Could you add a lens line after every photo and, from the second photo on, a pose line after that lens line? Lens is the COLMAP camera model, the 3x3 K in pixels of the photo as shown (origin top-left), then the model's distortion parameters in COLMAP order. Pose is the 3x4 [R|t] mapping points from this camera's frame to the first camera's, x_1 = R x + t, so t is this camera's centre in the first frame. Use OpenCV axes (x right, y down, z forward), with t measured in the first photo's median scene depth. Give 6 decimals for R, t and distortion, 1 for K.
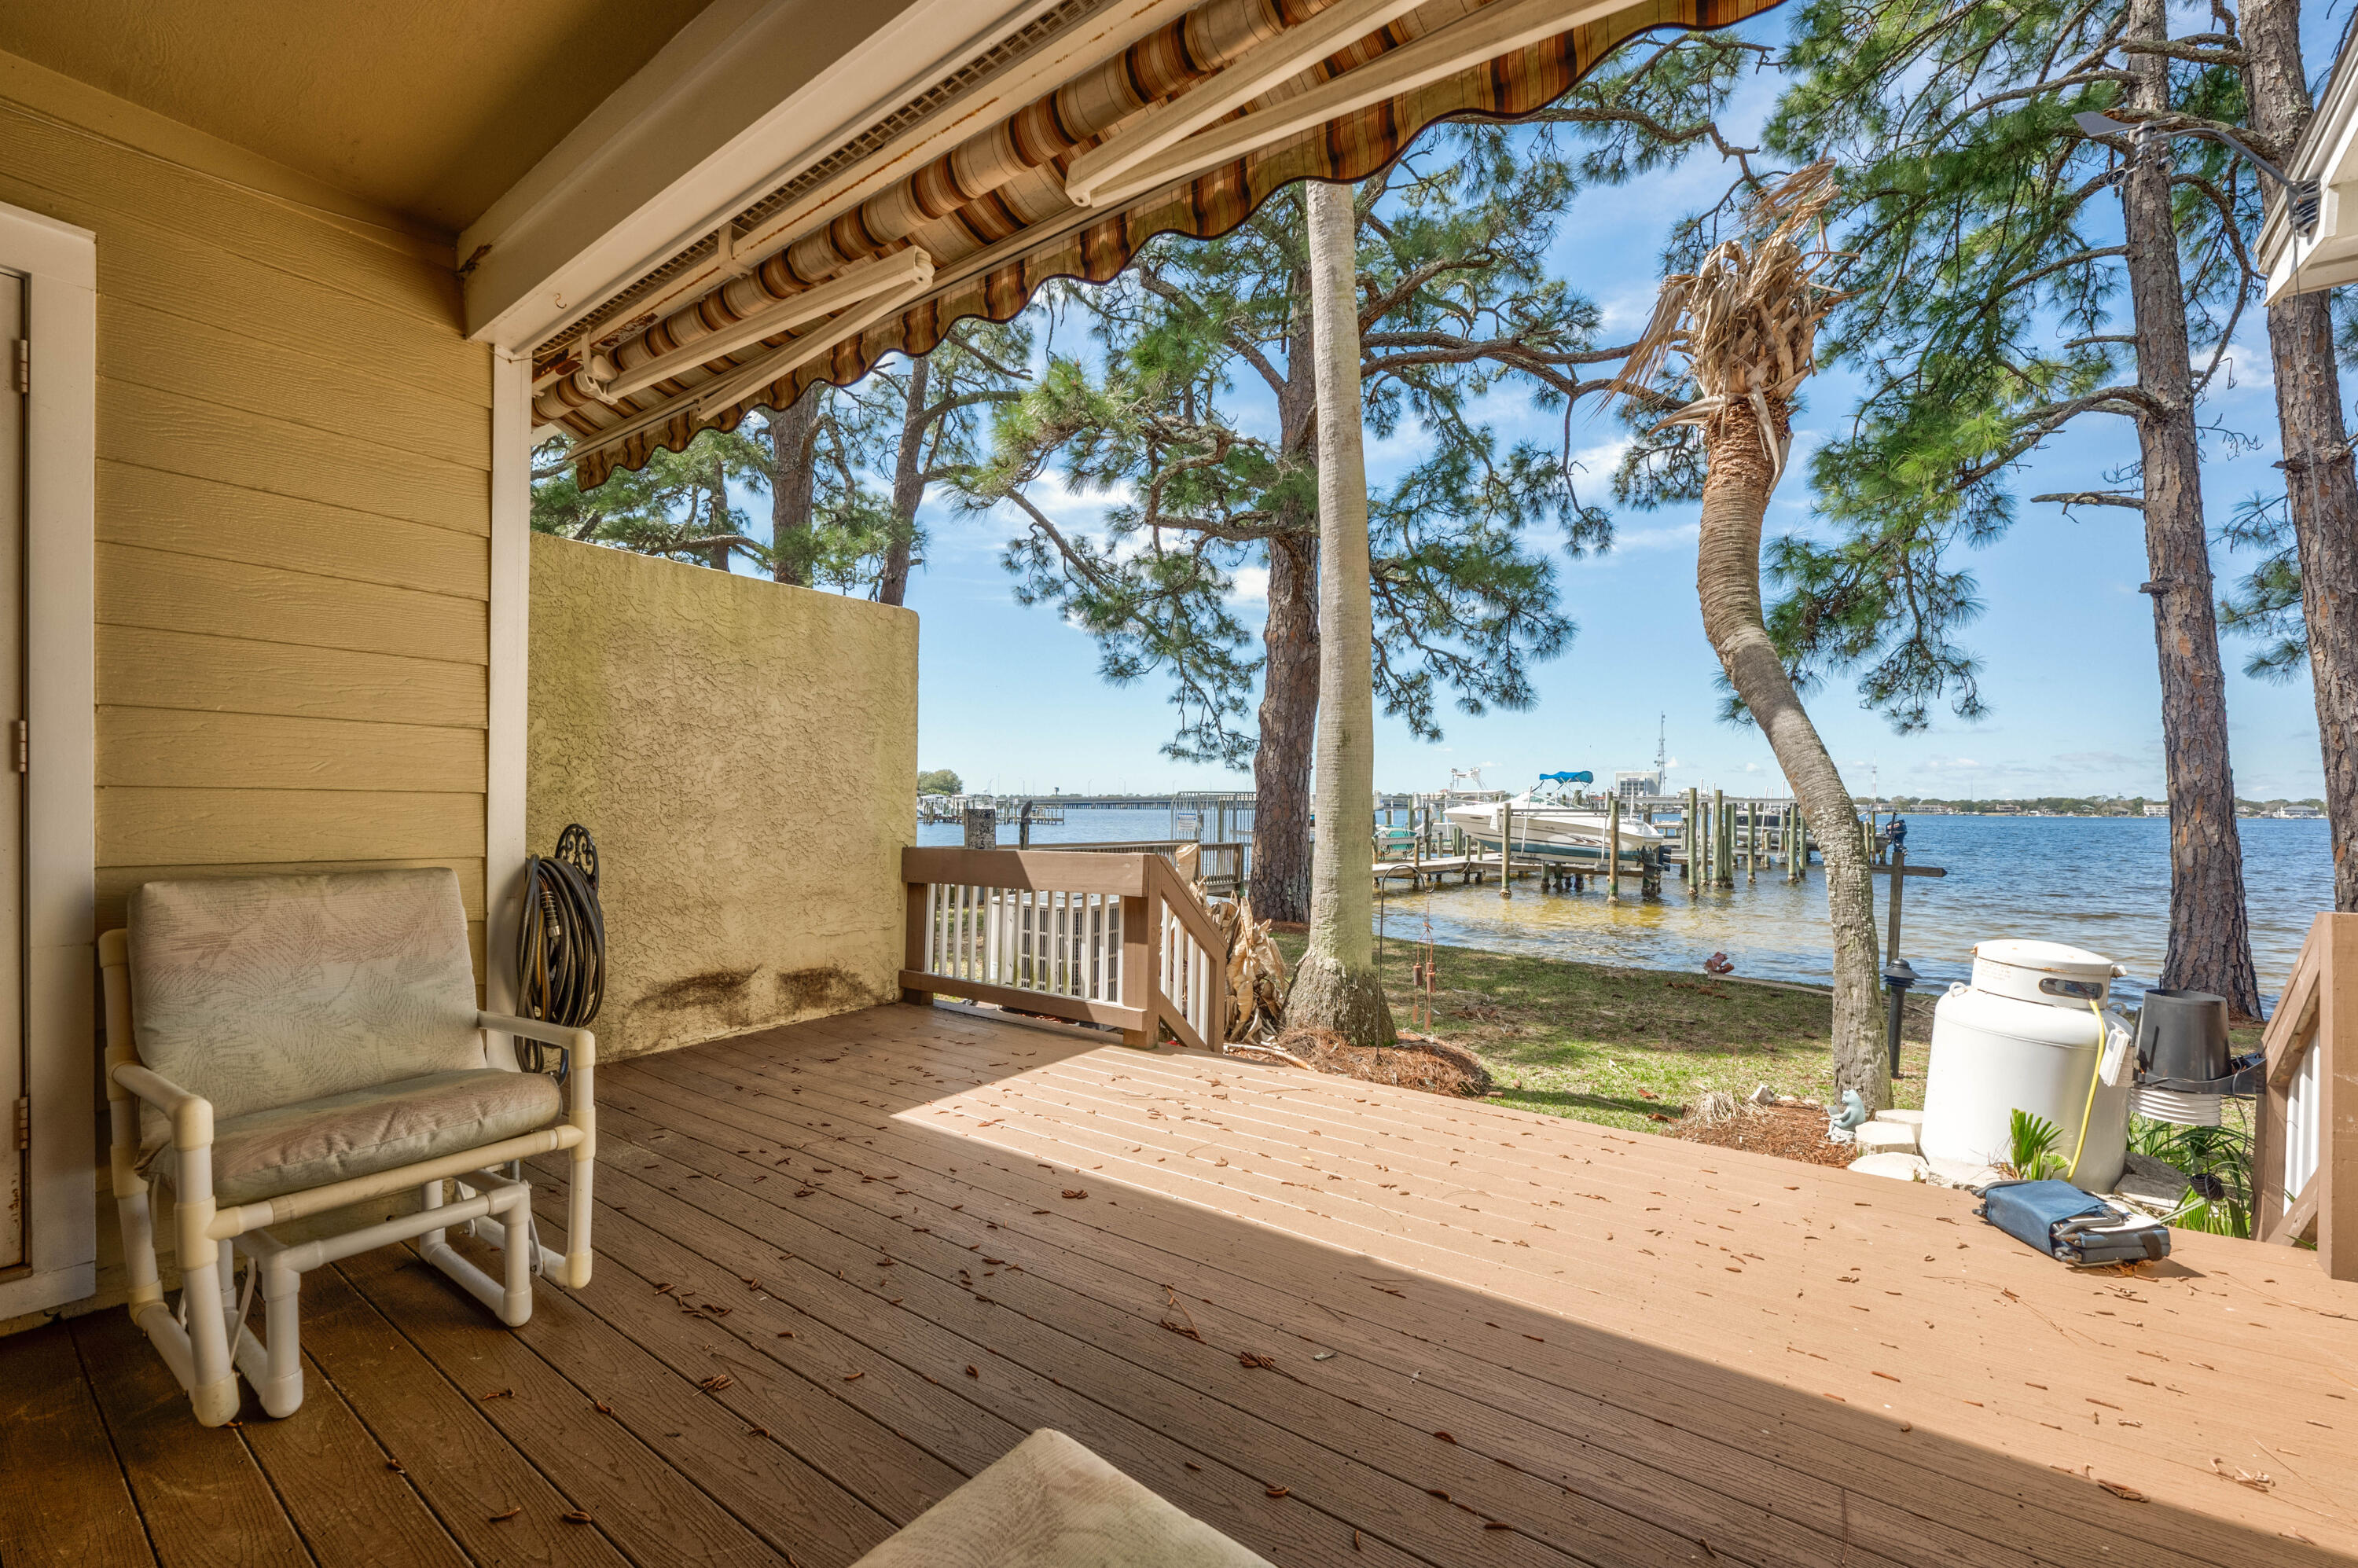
lens RADIAL K [[968.5, 0, 1223.6], [0, 968.5, 821.1], [0, 0, 1]] dist [-0.003043, 0.000060]
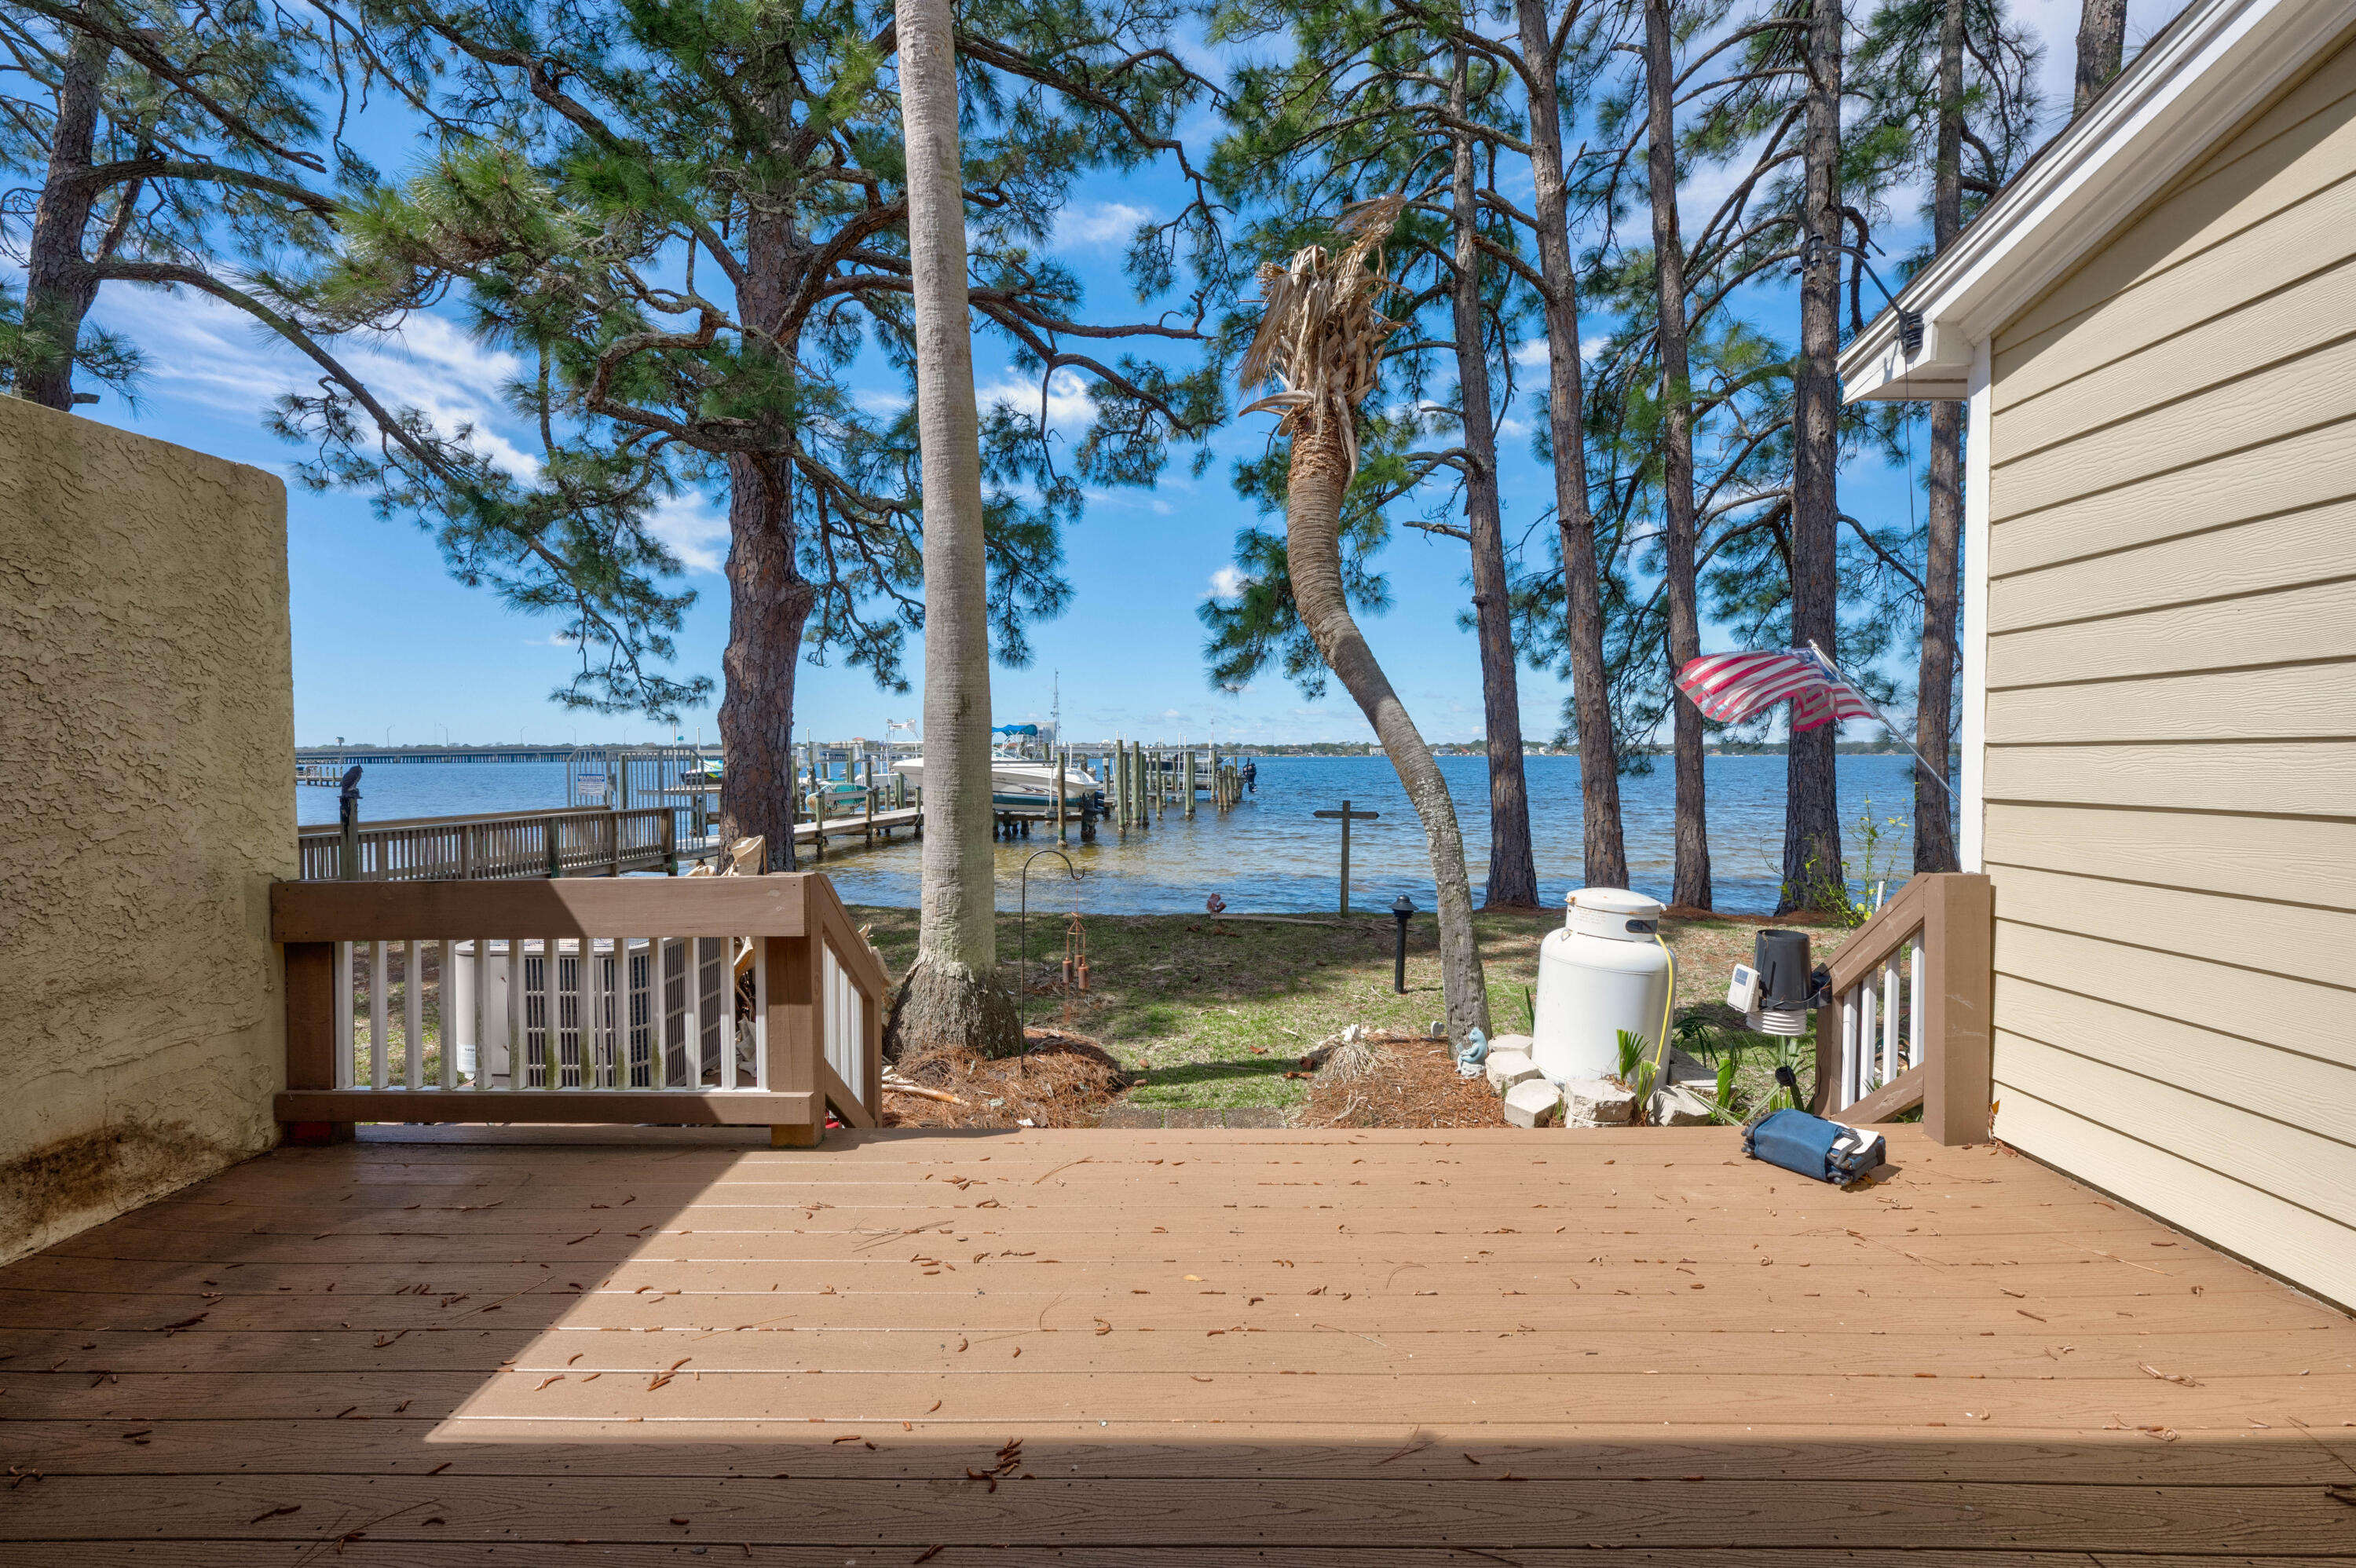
lens RADIAL K [[923.0, 0, 1216.2], [0, 923.0, 790.1], [0, 0, 1]] dist [-0.003793, 0.000044]
pose [[0.826131, -0.033077, 0.562507, -0.075242], [0.019099, 0.999346, 0.030714, -0.015342], [-0.563155, -0.014630, 0.826222, 0.099206]]
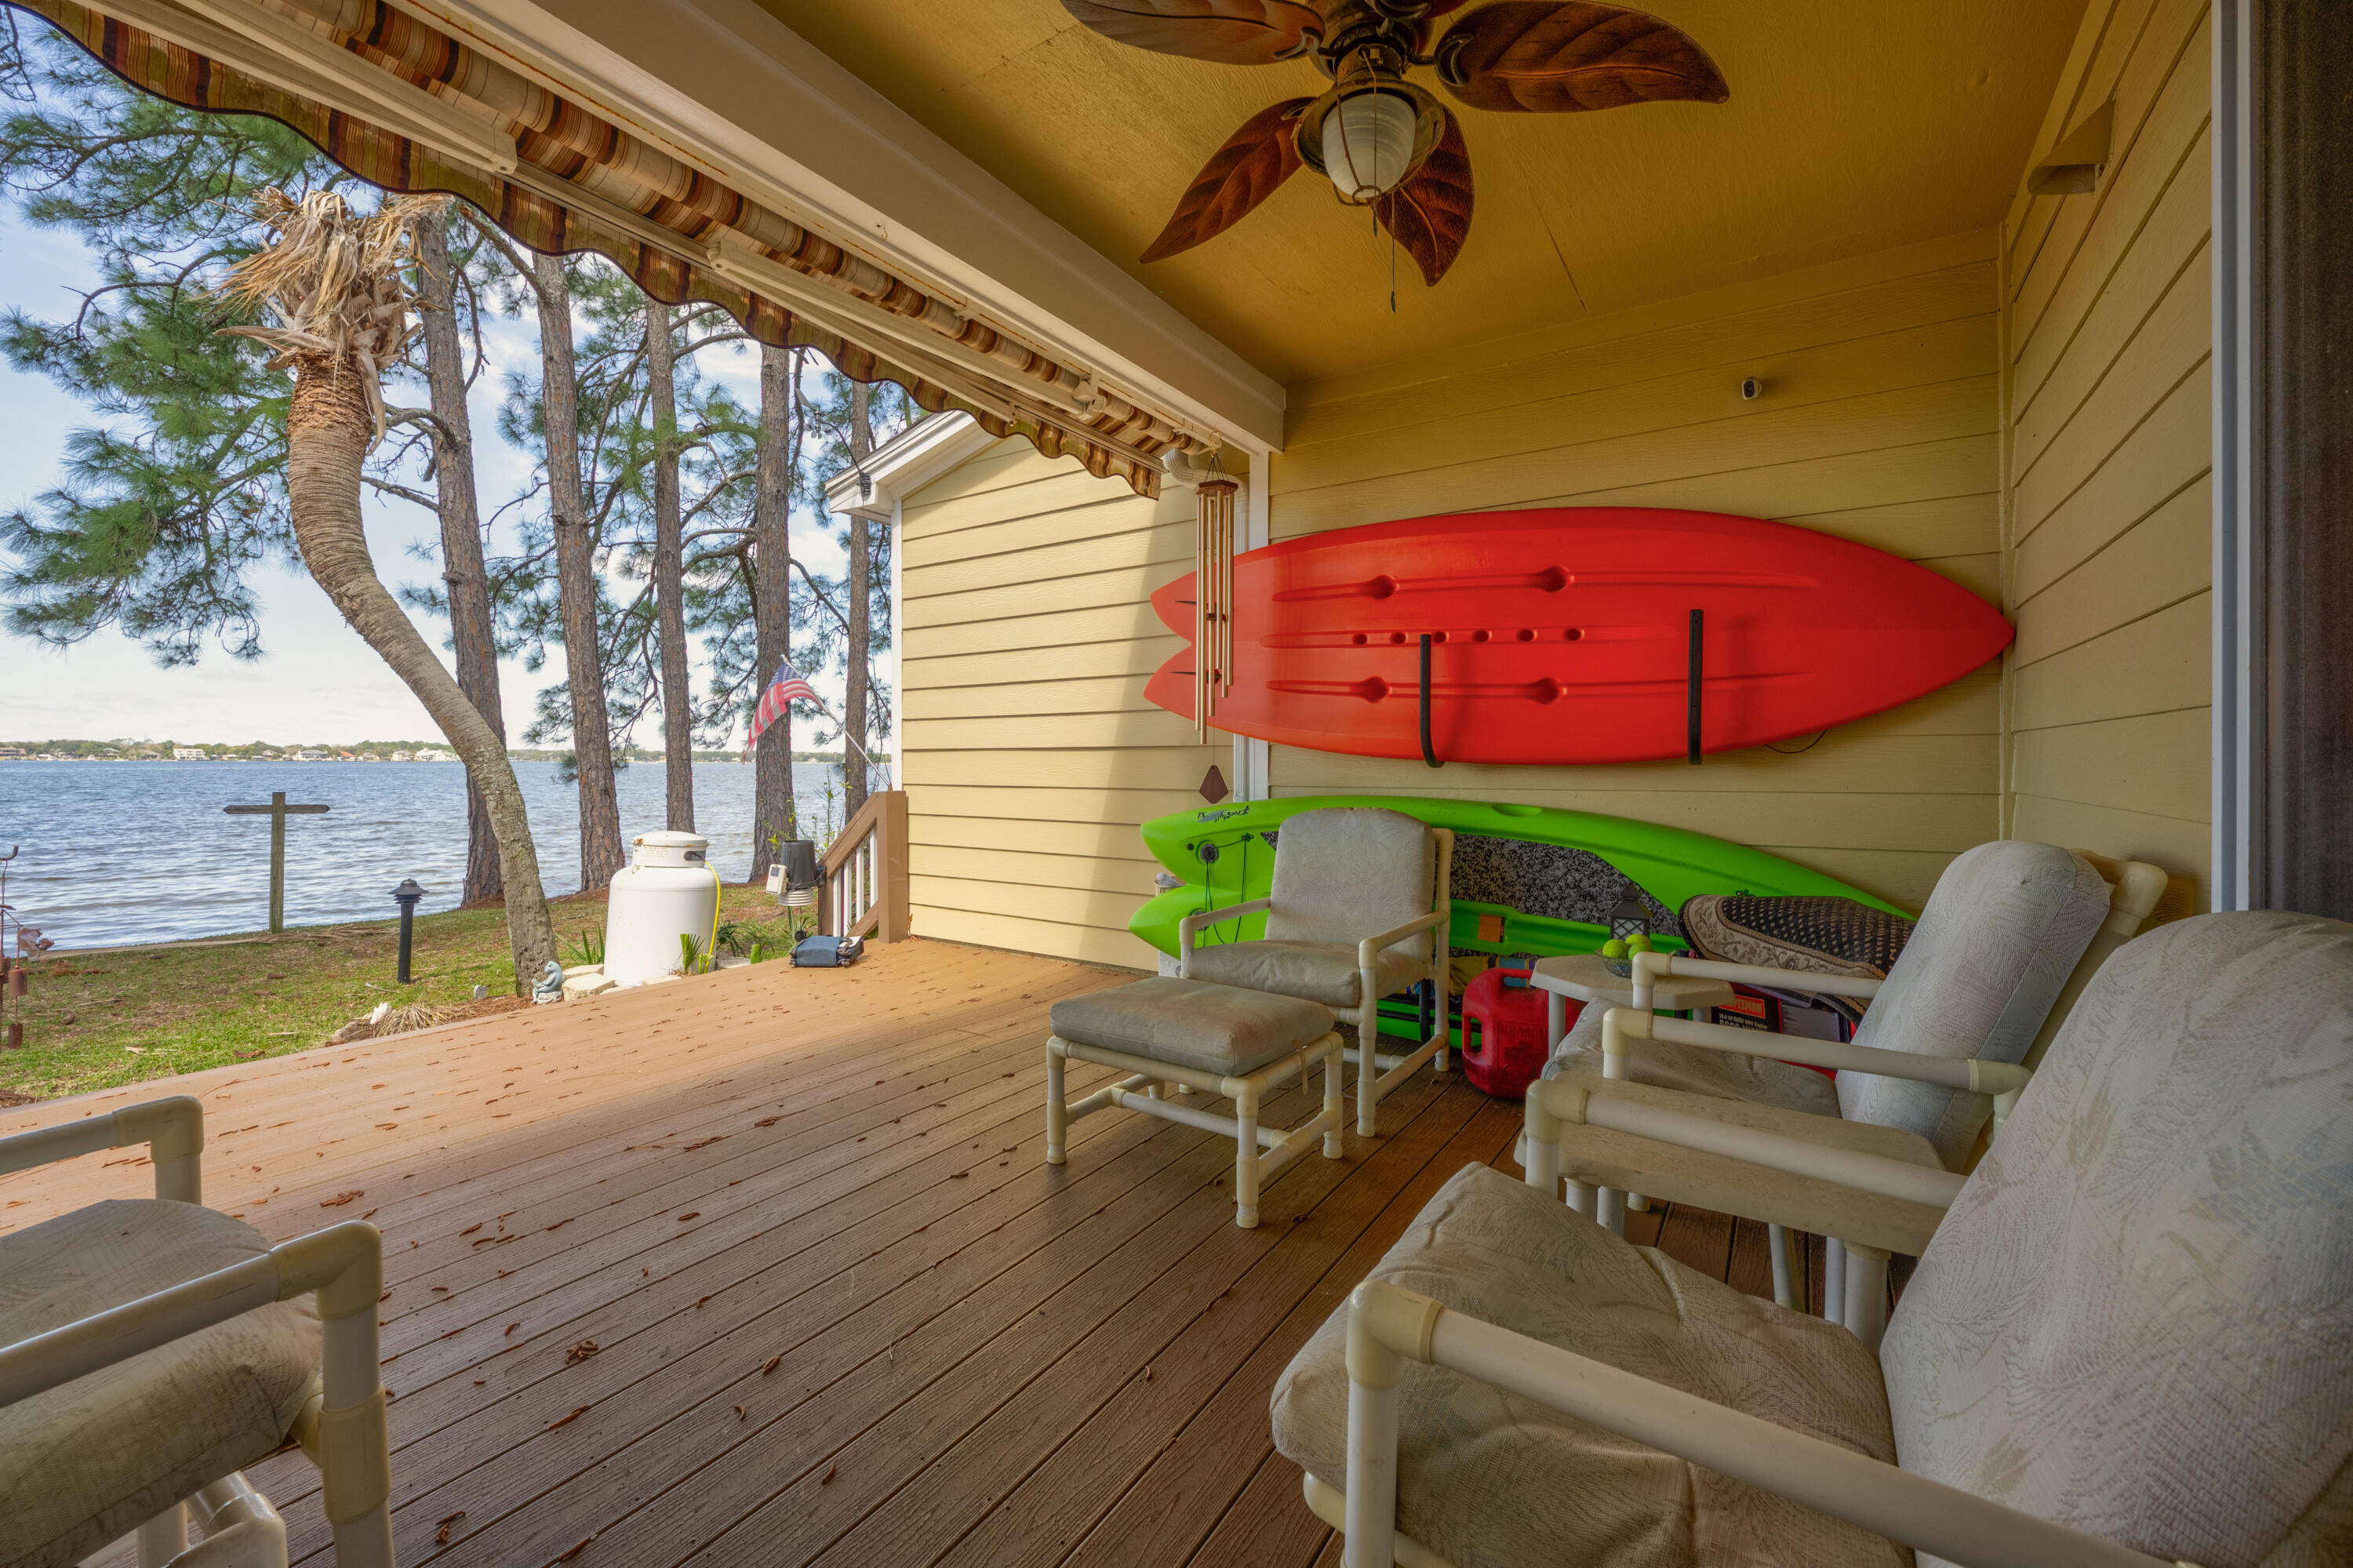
lens RADIAL K [[918.6, 0, 1172.7], [0, 918.6, 759.9], [0, 0, 1]] dist [-0.018157, 0.000182]
pose [[-0.031975, -0.006710, 0.999466, -0.218859], [0.011190, 0.999912, 0.007071, 0.001963], [-0.999426, 0.011410, -0.031898, 0.069638]]
